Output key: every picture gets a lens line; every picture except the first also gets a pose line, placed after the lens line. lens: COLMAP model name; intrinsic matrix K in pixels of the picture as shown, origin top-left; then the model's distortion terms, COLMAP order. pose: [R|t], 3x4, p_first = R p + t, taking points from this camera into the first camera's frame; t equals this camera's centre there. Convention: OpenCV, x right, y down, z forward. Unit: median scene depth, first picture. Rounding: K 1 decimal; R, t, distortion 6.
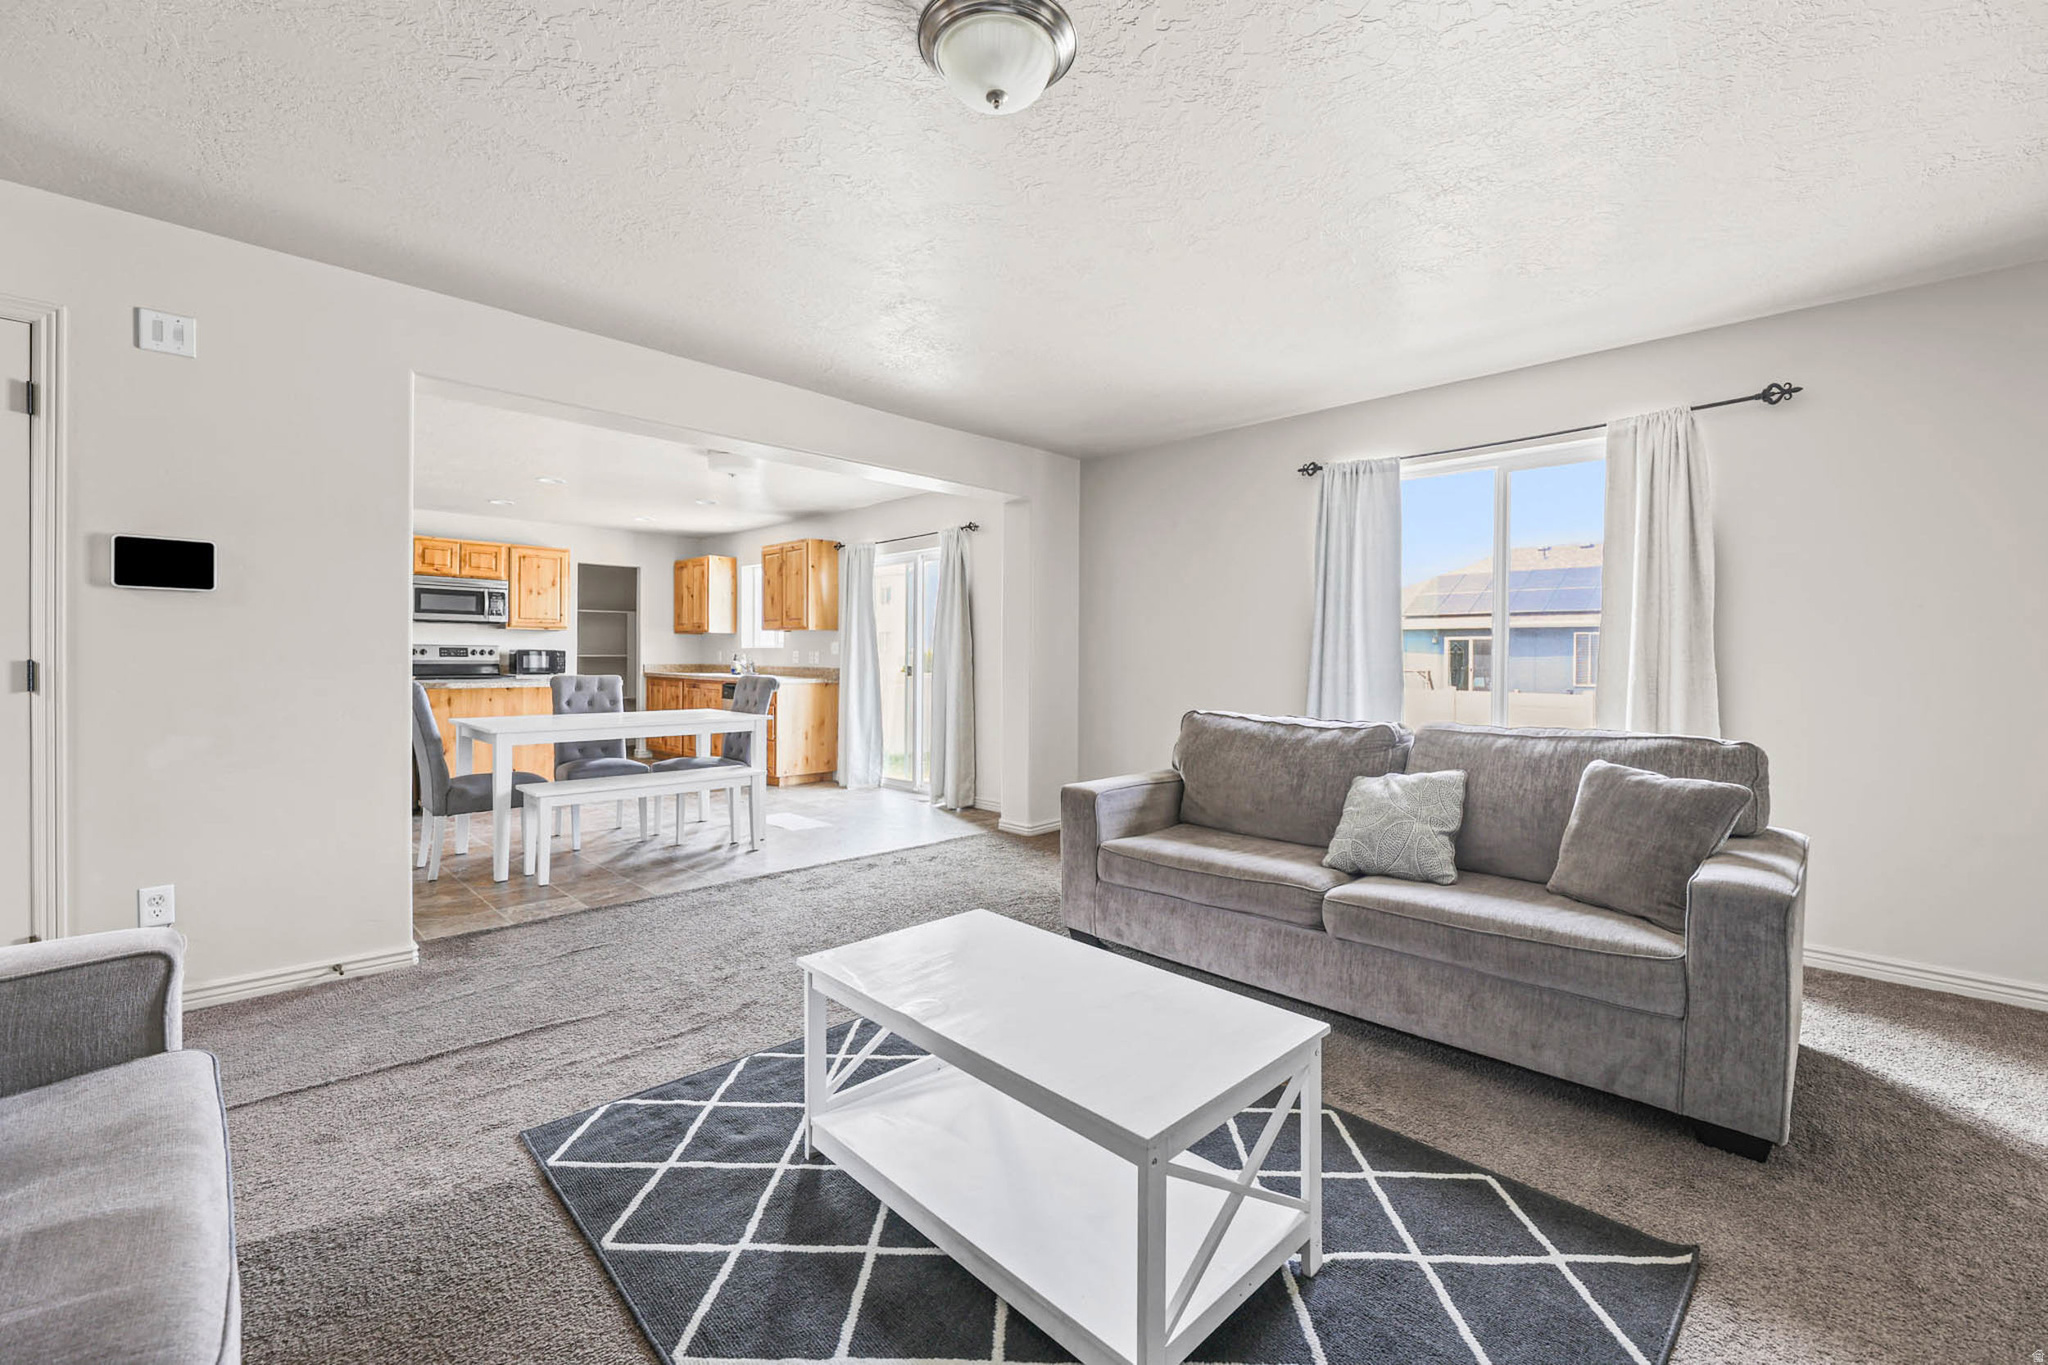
lens RADIAL K [[852.9, 0, 1018.5], [0, 852.9, 670.1], [0, 0, 1]] dist [-0.001484, -0.000155]
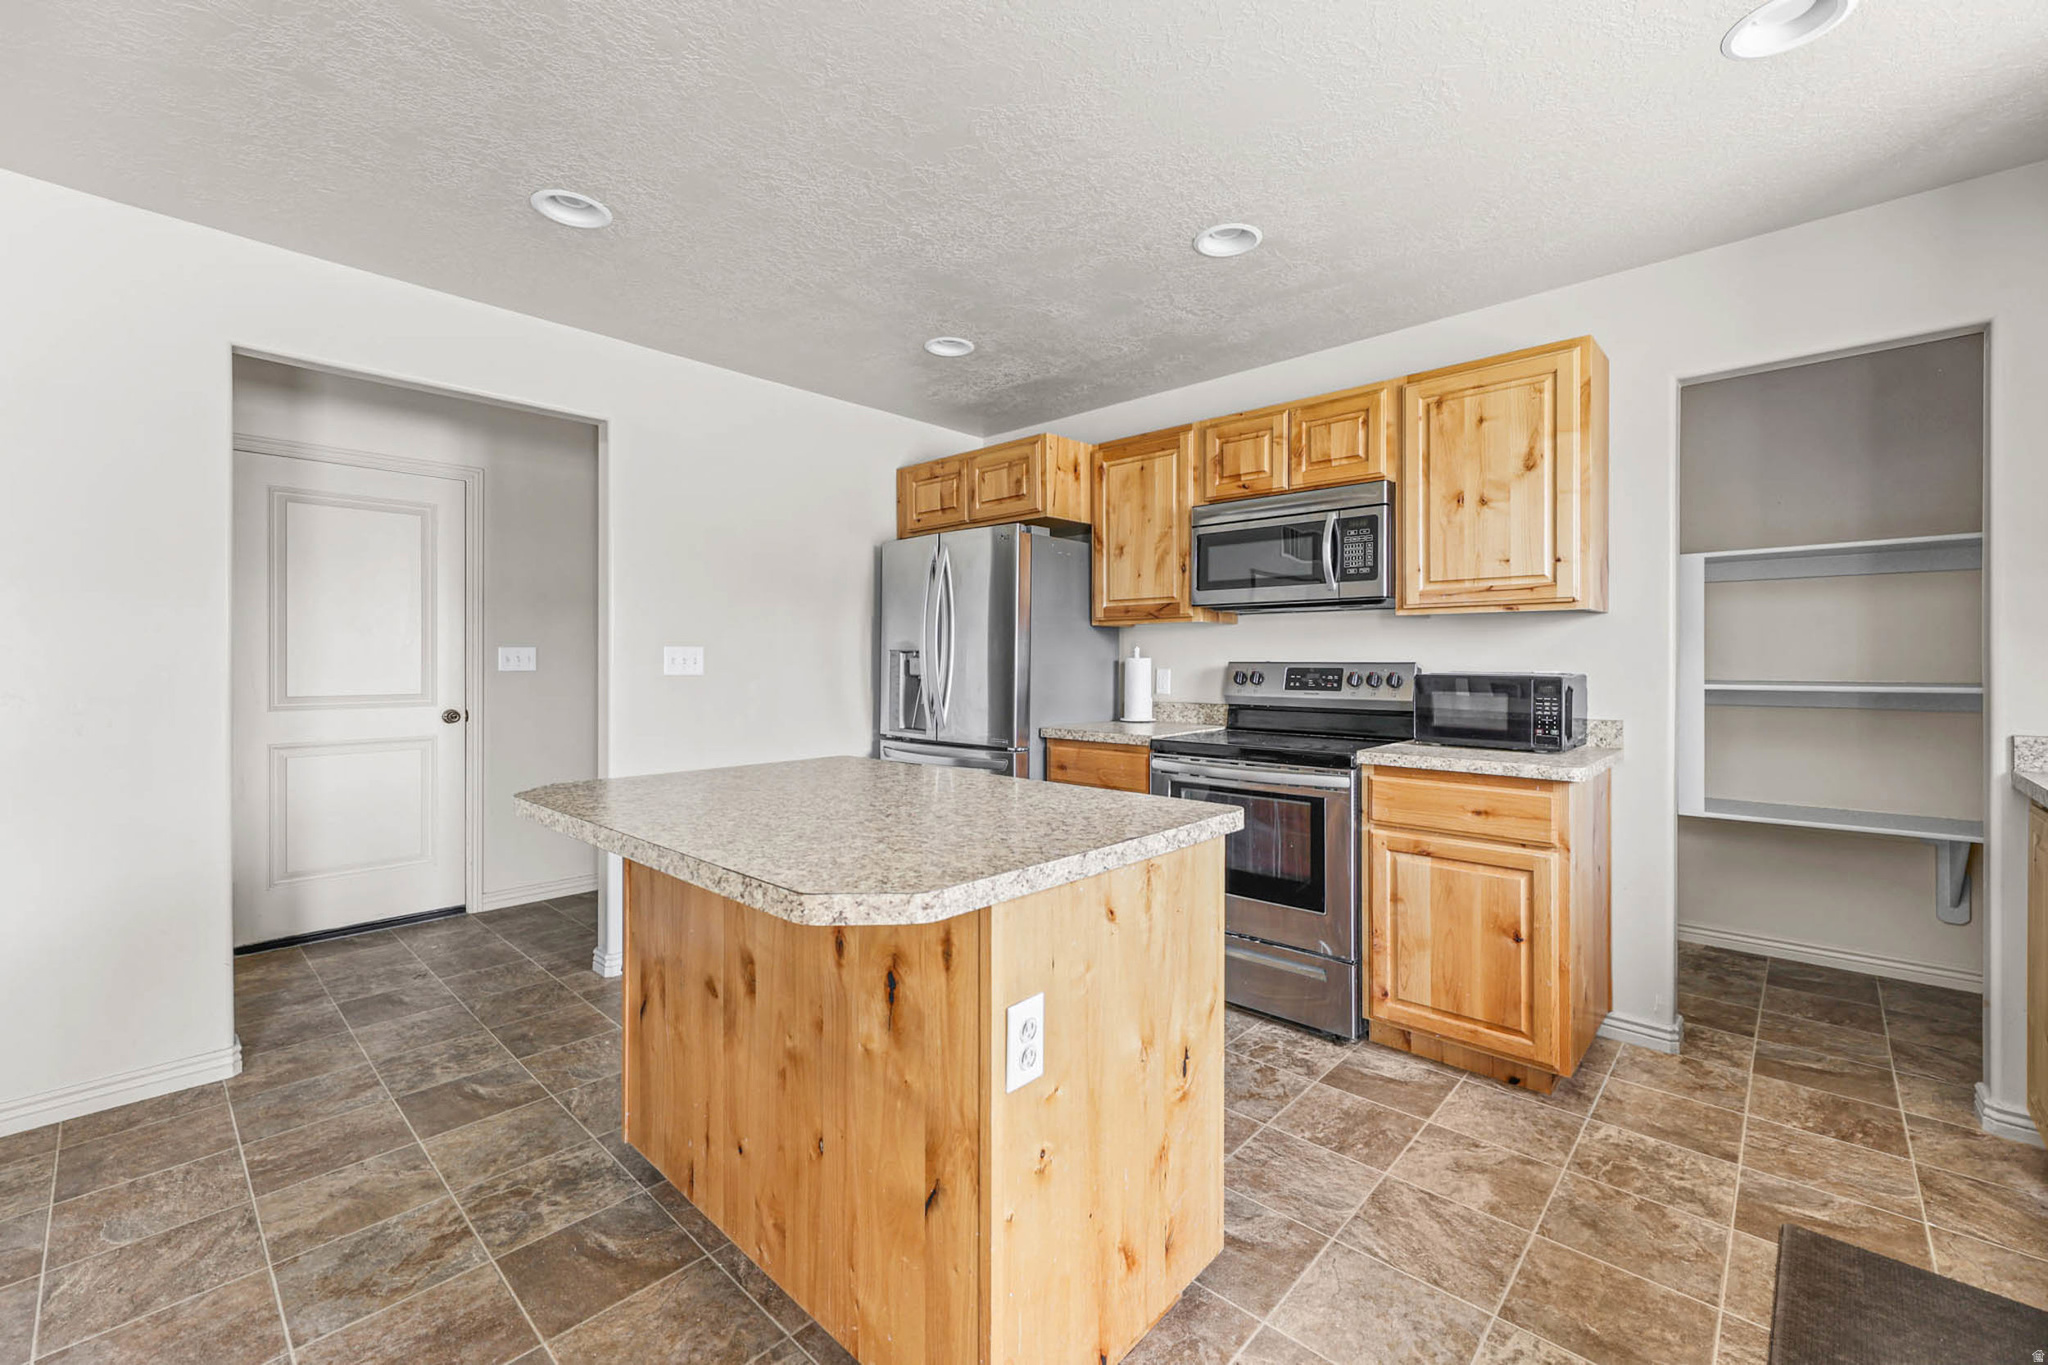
lens RADIAL K [[844.1, 0, 1018.9], [0, 844.1, 656.6], [0, 0, 1]] dist [-0.000173, -0.000091]
pose [[0.045646, -0.013186, -0.998871, -0.254370], [-0.015597, 0.999782, -0.013911, -0.023784], [0.998836, 0.016214, 0.045430, 0.829922]]
